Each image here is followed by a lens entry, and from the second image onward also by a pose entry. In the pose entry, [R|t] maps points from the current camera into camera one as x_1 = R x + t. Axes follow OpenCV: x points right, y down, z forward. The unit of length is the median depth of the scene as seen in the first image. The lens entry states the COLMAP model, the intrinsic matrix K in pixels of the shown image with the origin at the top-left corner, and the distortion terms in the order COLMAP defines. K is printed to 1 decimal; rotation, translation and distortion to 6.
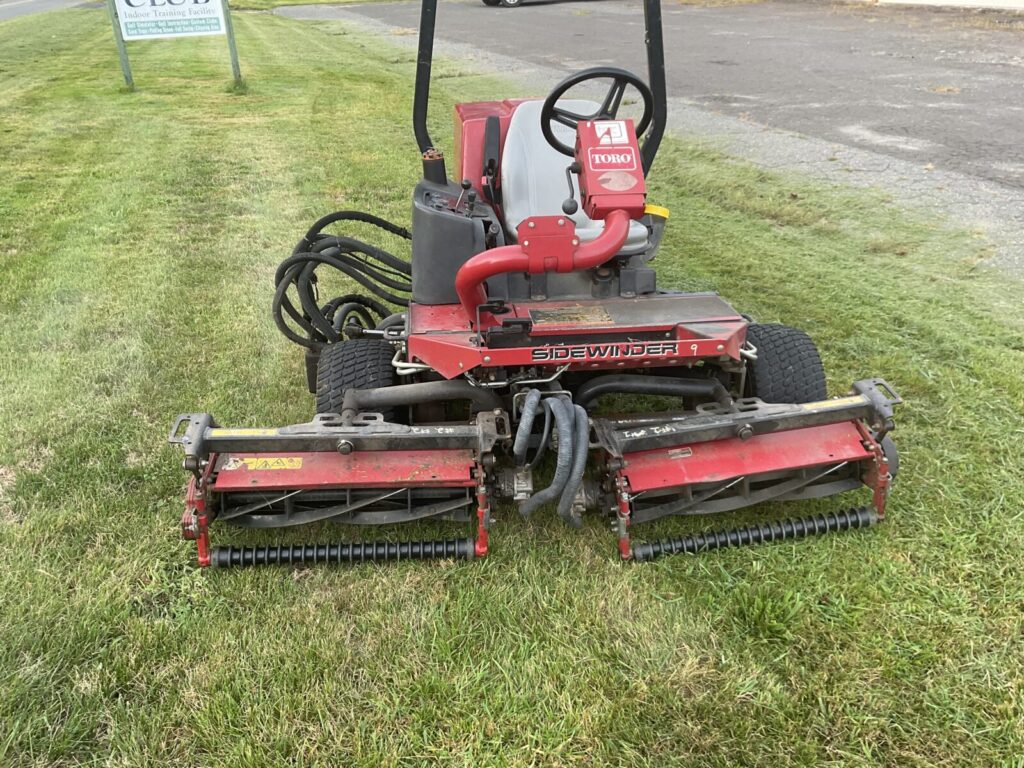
lens RADIAL K [[834.1, 0, 517.3], [0, 834.1, 382.1], [0, 0, 1]] dist [0.007957, -0.002851]
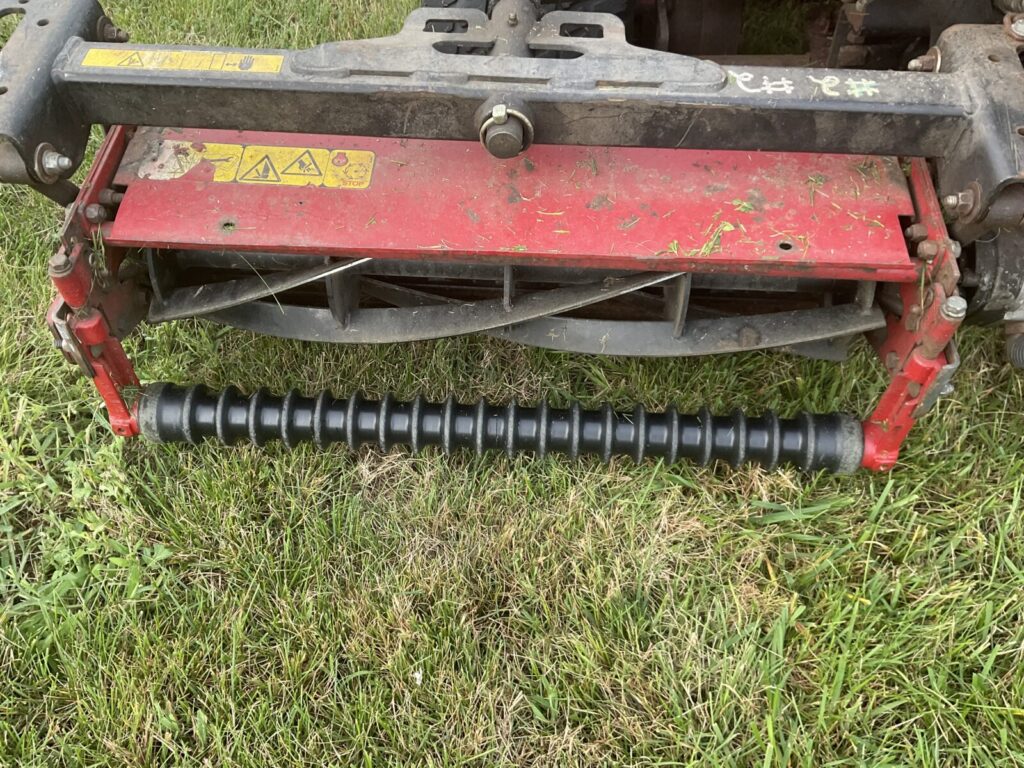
lens RADIAL K [[834.1, 0, 517.3], [0, 834.1, 382.1], [0, 0, 1]] dist [0.007957, -0.002851]
pose [[0.987966, 0.094509, -0.122440, -0.154660], [-0.036301, 0.911177, 0.410413, 0.036702], [0.150352, -0.401029, 0.903642, 0.684283]]
